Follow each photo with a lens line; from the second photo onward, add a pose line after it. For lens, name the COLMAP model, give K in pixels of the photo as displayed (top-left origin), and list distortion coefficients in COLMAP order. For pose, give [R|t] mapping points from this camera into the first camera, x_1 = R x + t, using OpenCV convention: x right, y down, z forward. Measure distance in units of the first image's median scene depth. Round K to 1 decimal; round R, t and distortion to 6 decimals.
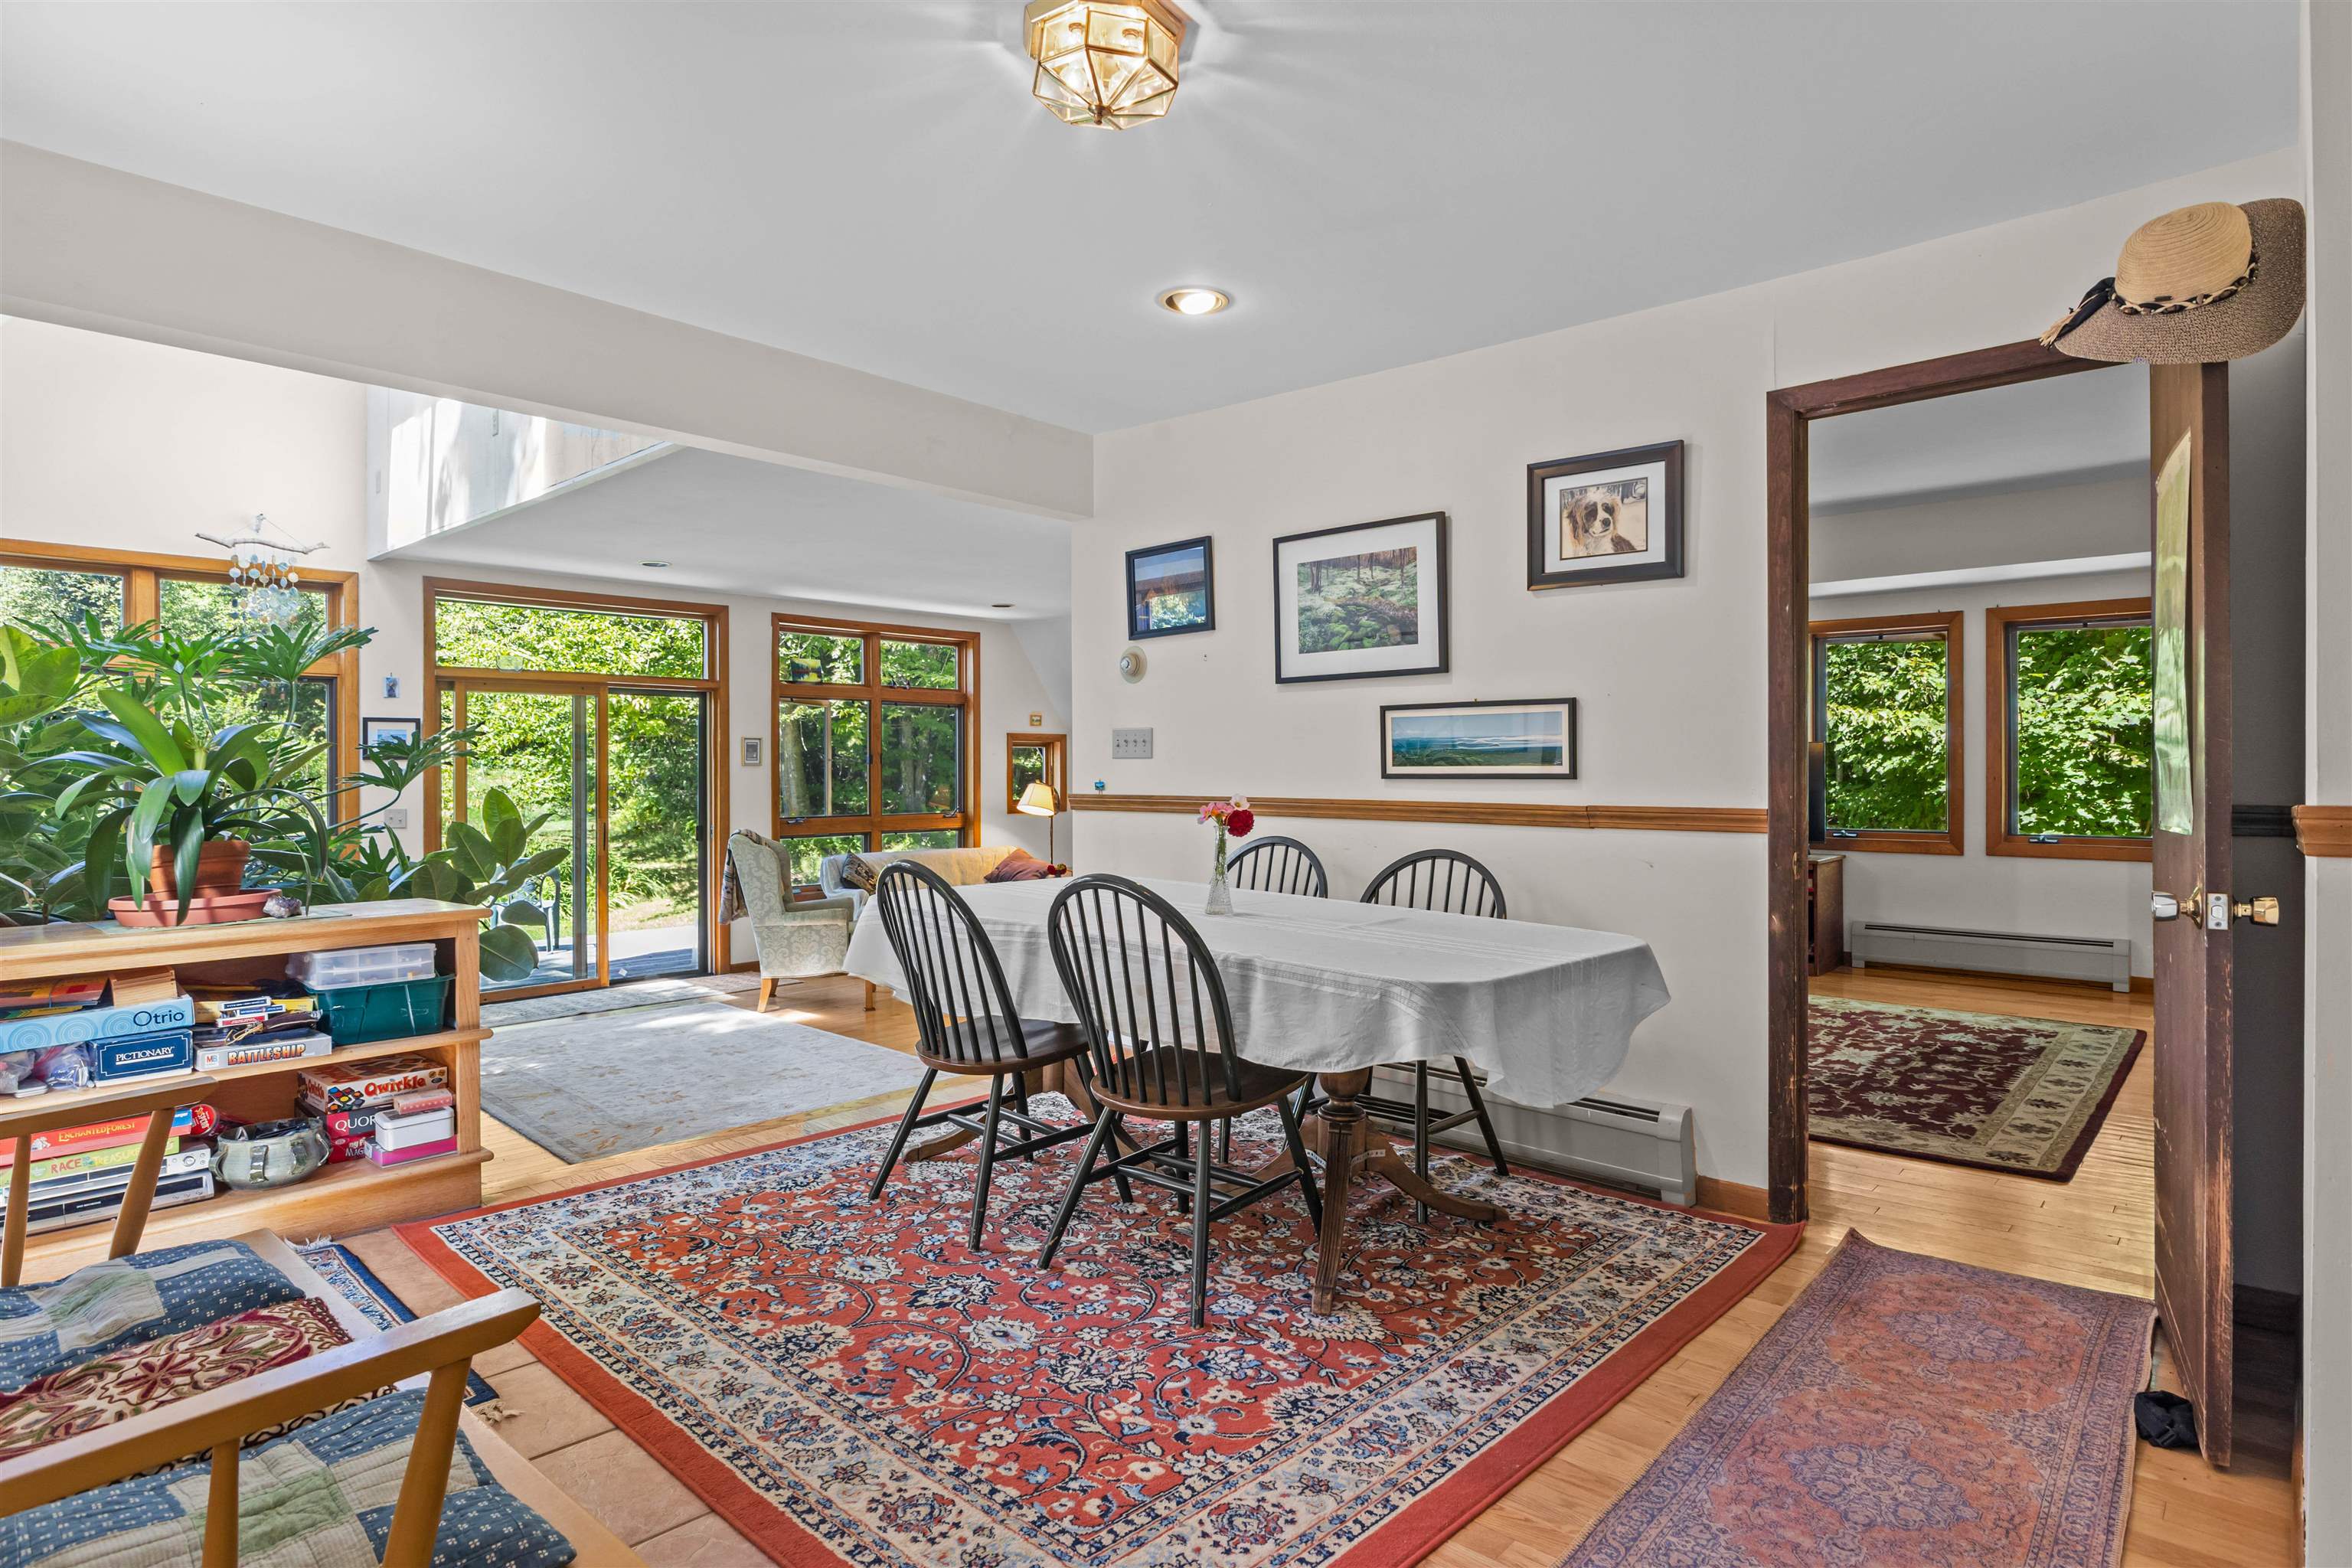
lens RADIAL K [[1252.5, 0, 1171.4], [0, 1252.5, 771.4], [0, 0, 1]] dist [-0.019021, -0.000179]
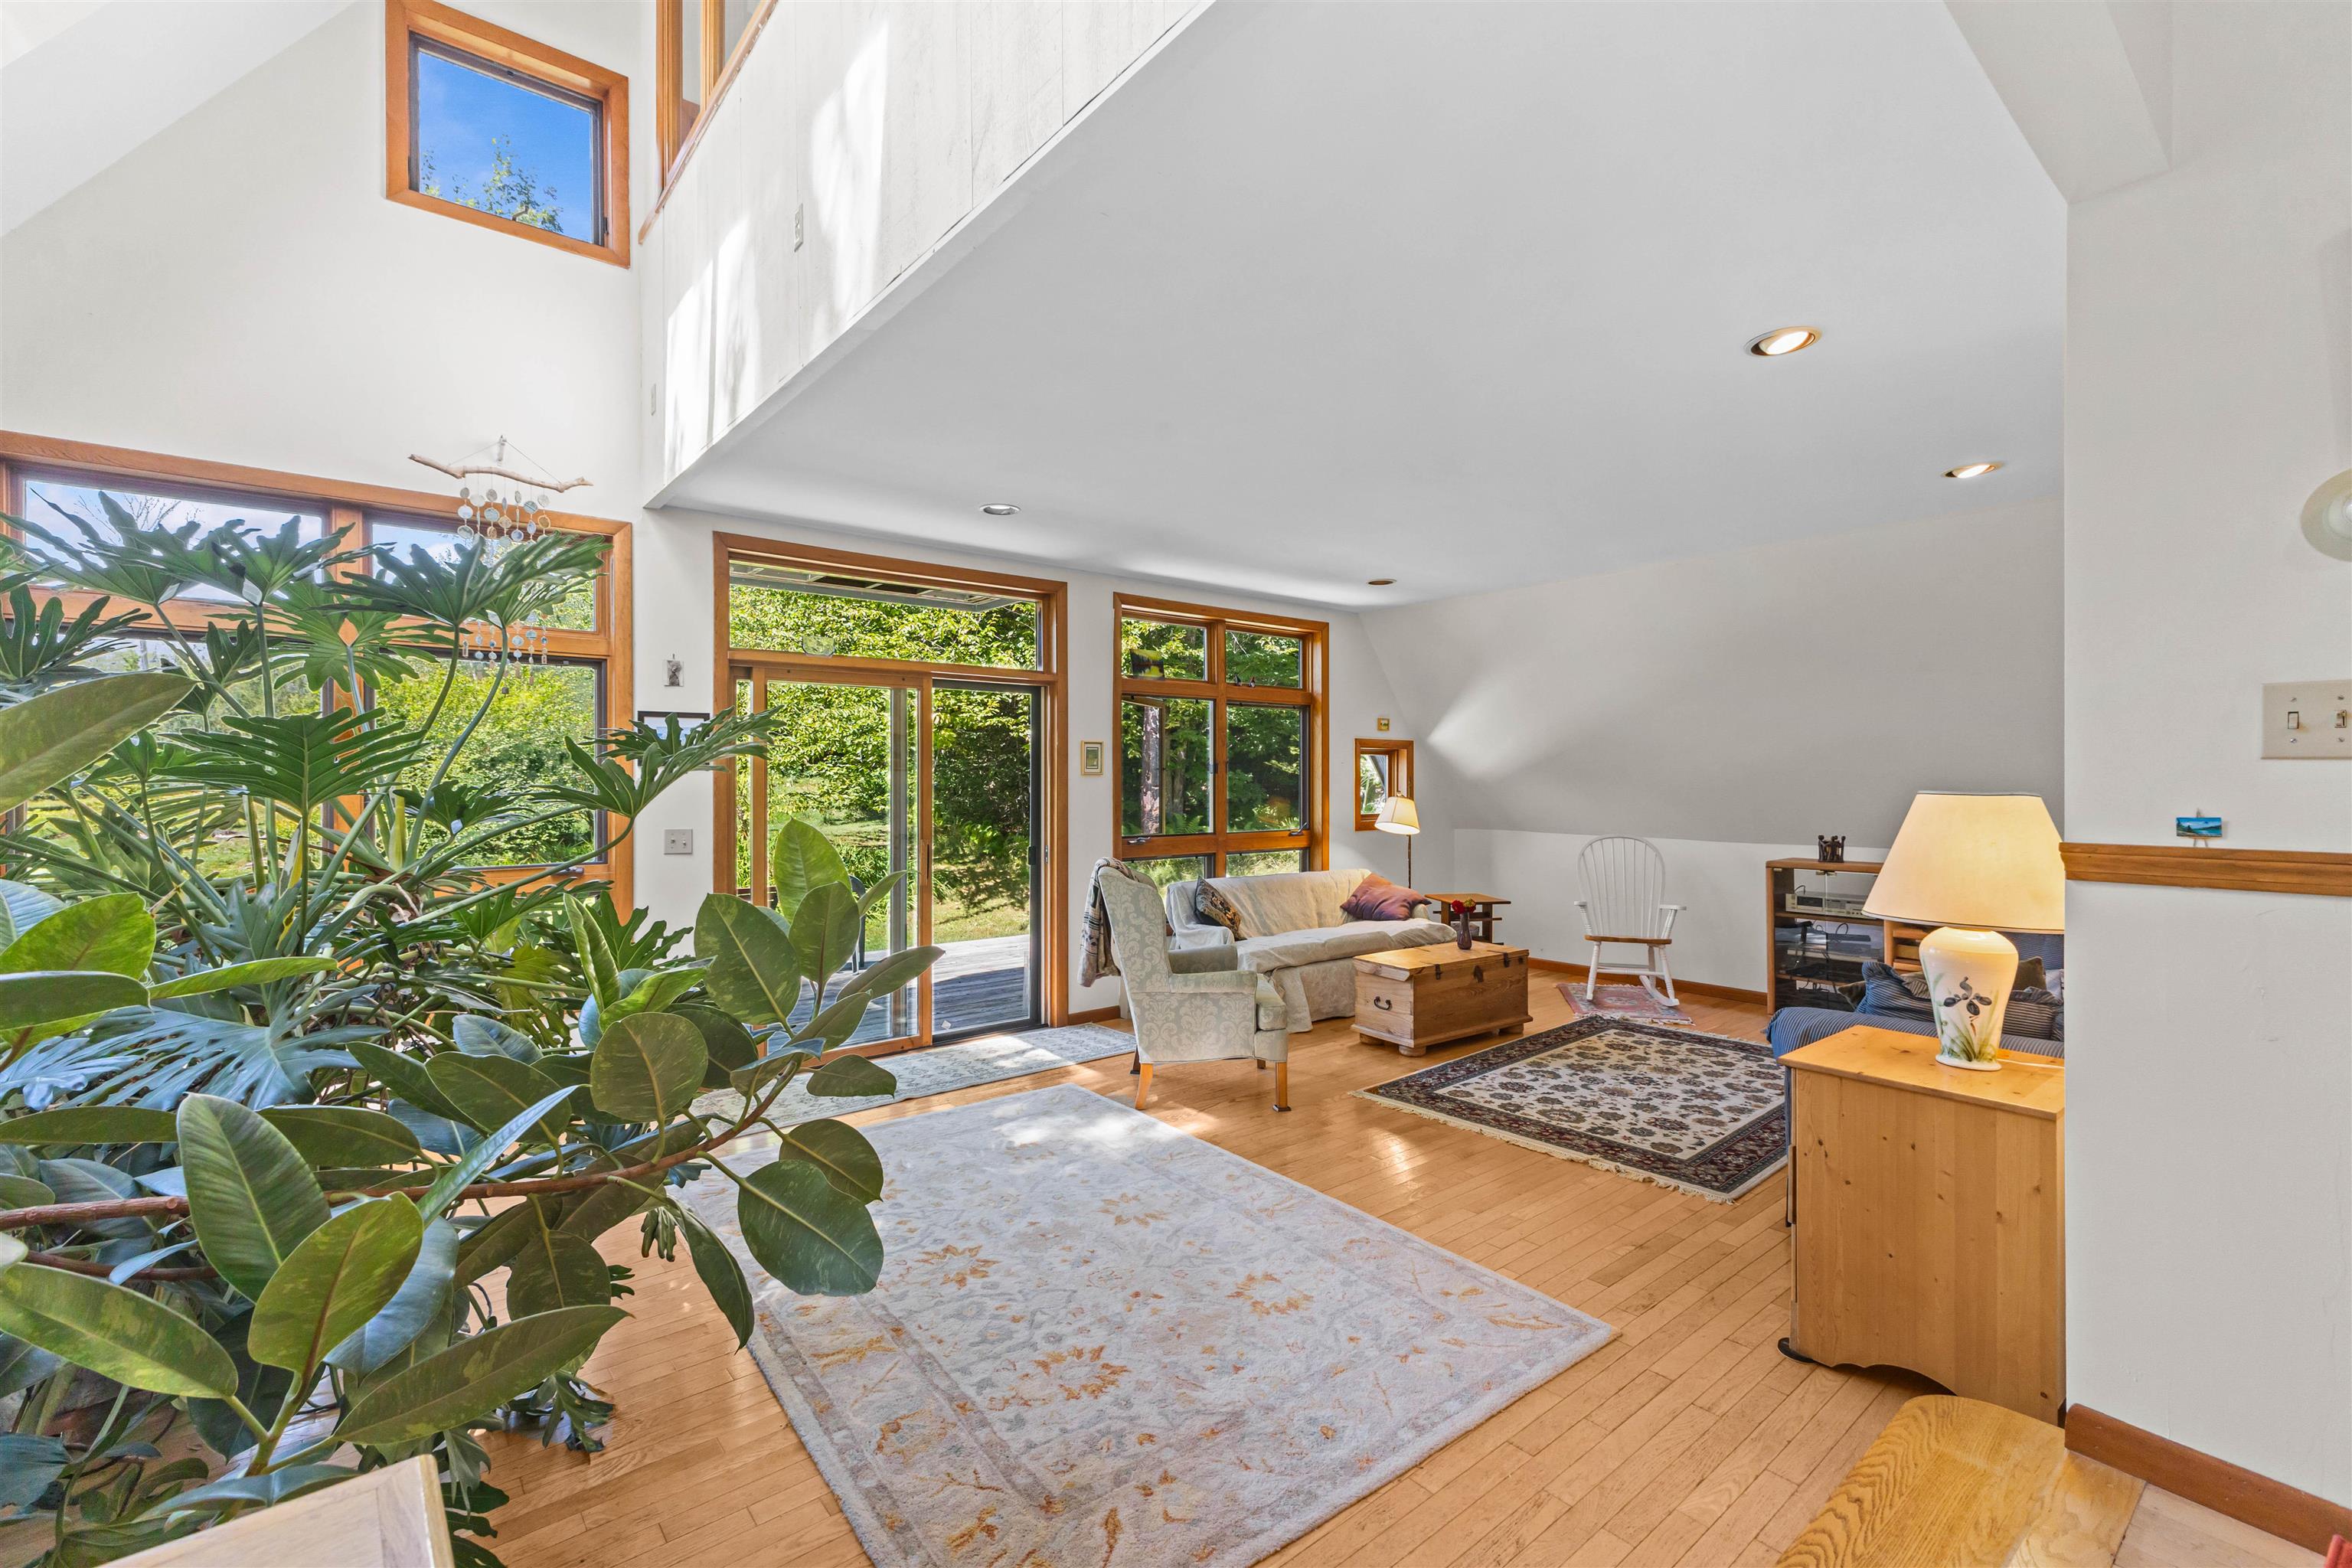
lens RADIAL K [[1015.6, 0, 1172.0], [0, 1015.6, 776.5], [0, 0, 1]] dist [0.014555, -0.004459]
pose [[0.988868, 0.001287, -0.148788, -0.416680], [-0.001847, 0.999992, -0.003626, -0.002513], [0.148782, 0.003860, 0.988862, 0.771943]]
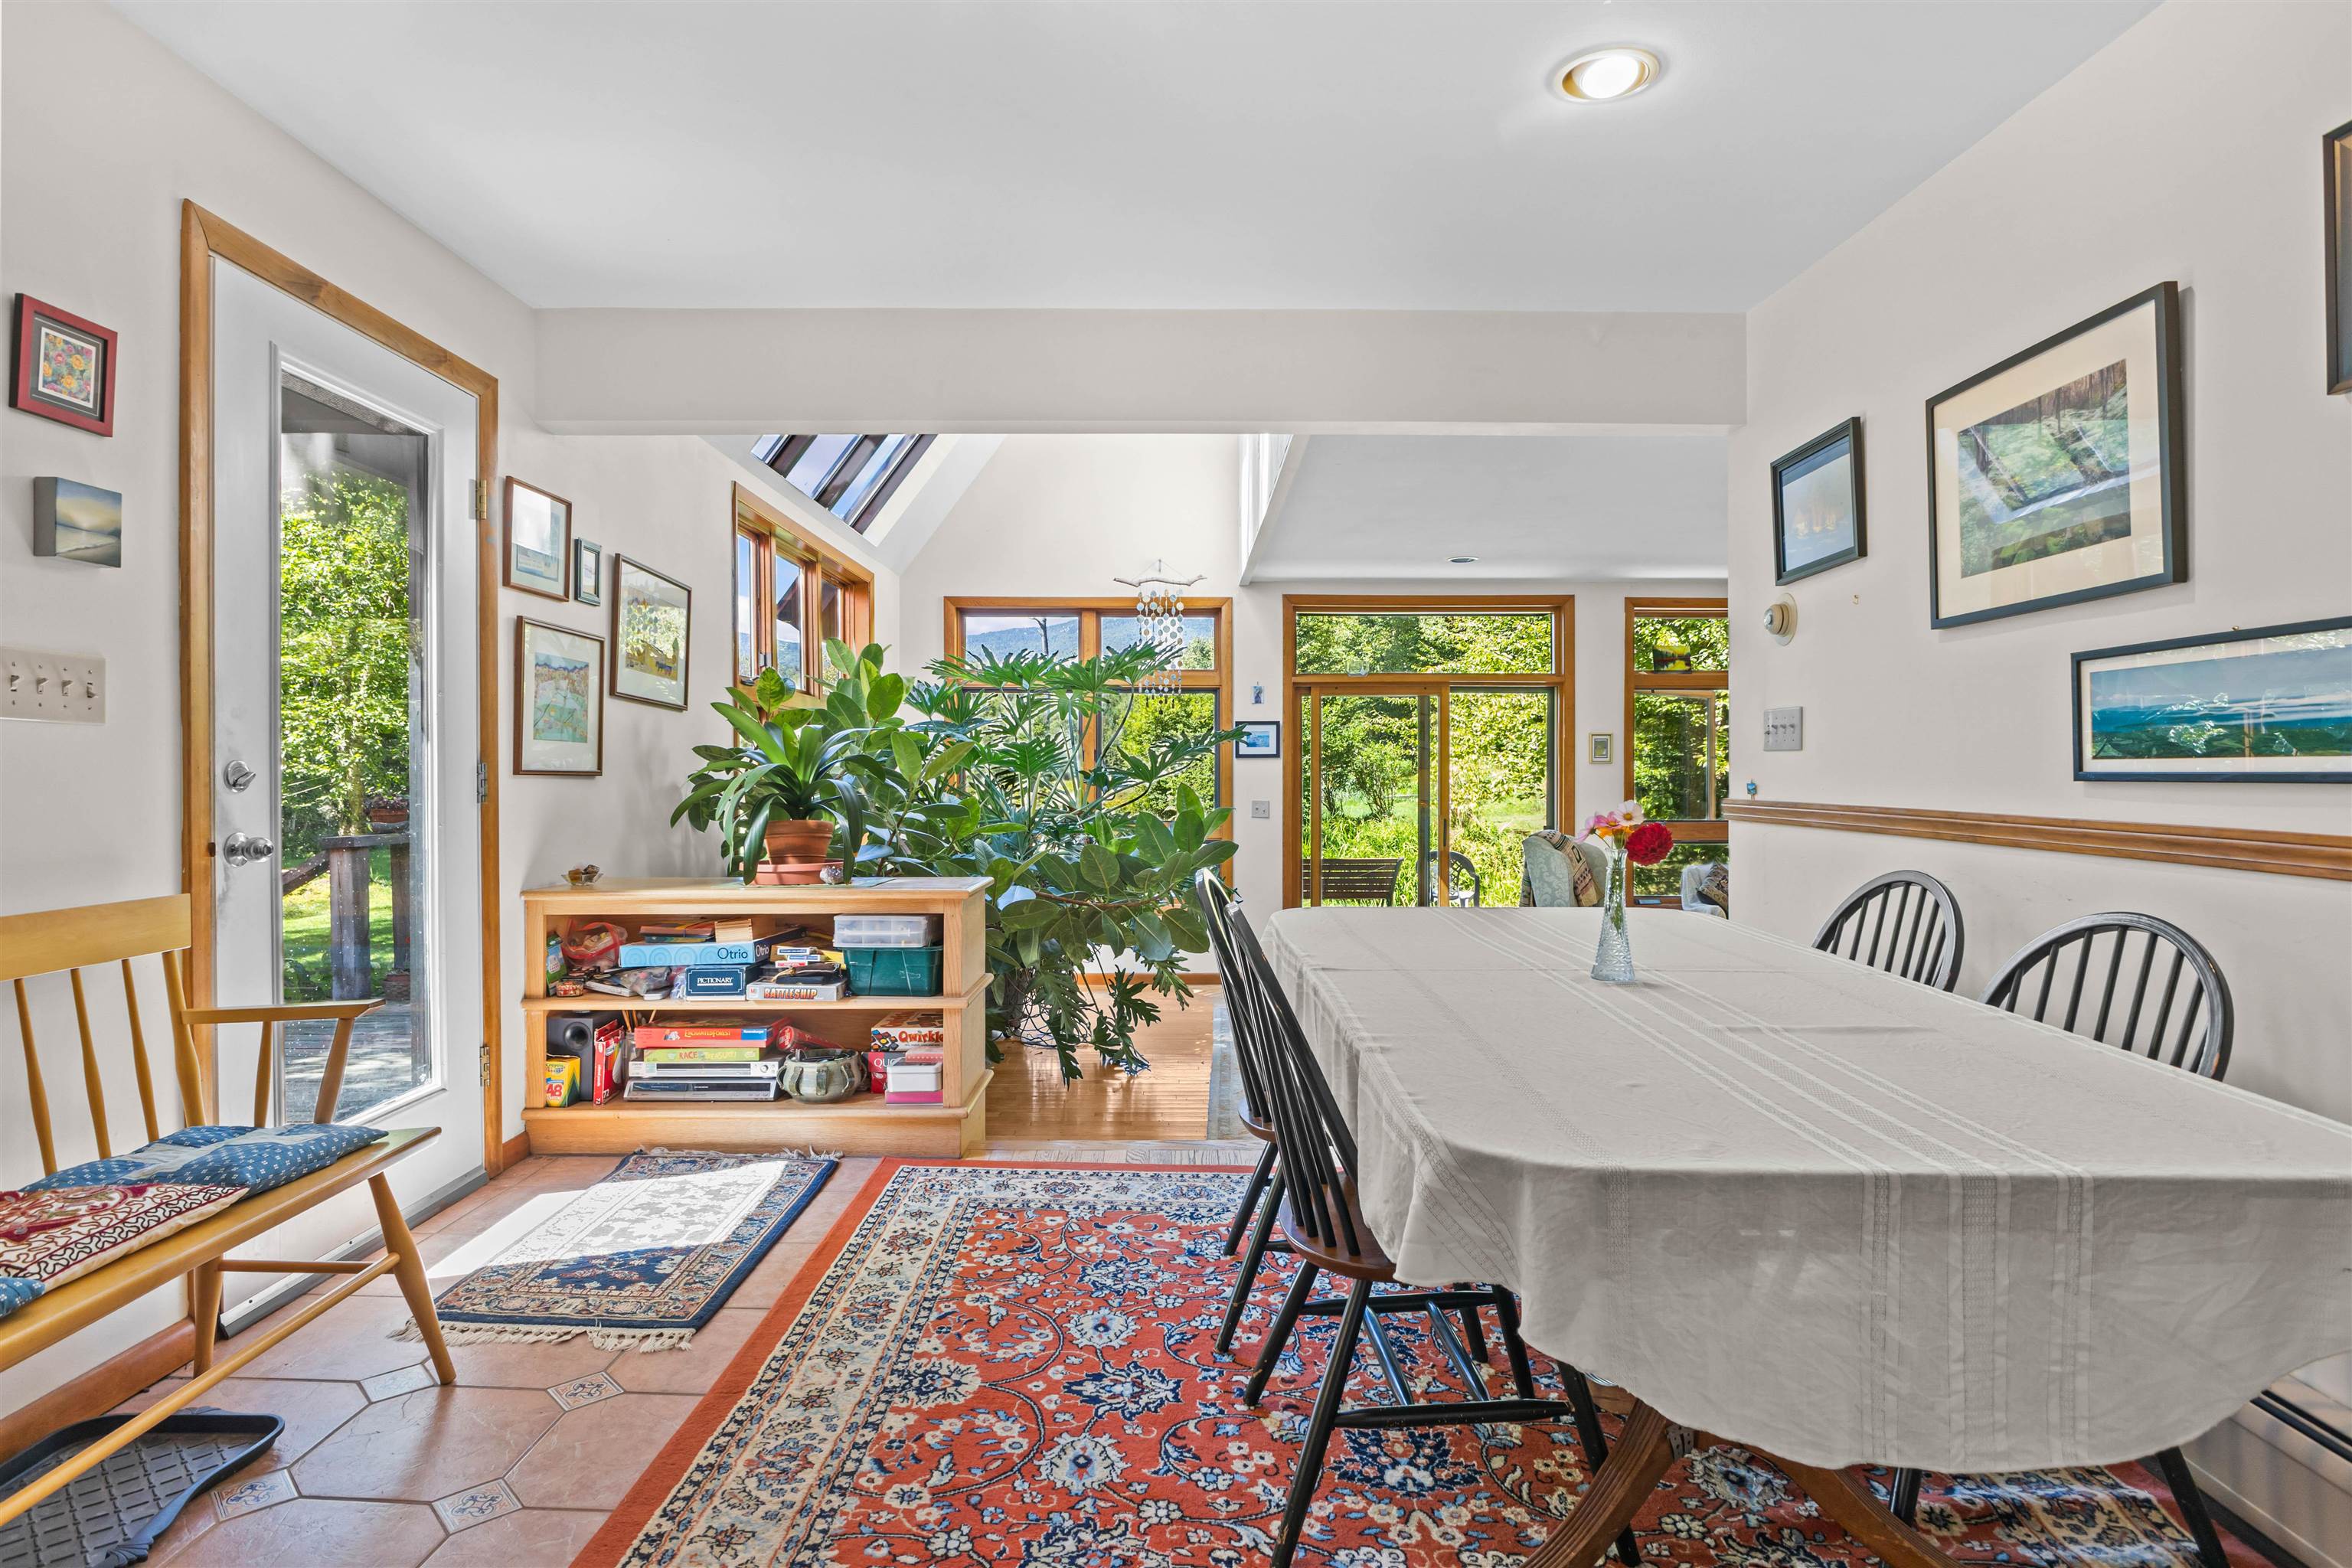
lens RADIAL K [[1240.9, 0, 1174.7], [0, 1240.9, 777.3], [0, 0, 1]] dist [-0.015114, 0.000539]
pose [[0.671356, 0.007798, -0.741094, 0.312860], [-0.004192, 0.999969, 0.006724, 0.002159], [0.741123, -0.001408, 0.671368, 0.324547]]
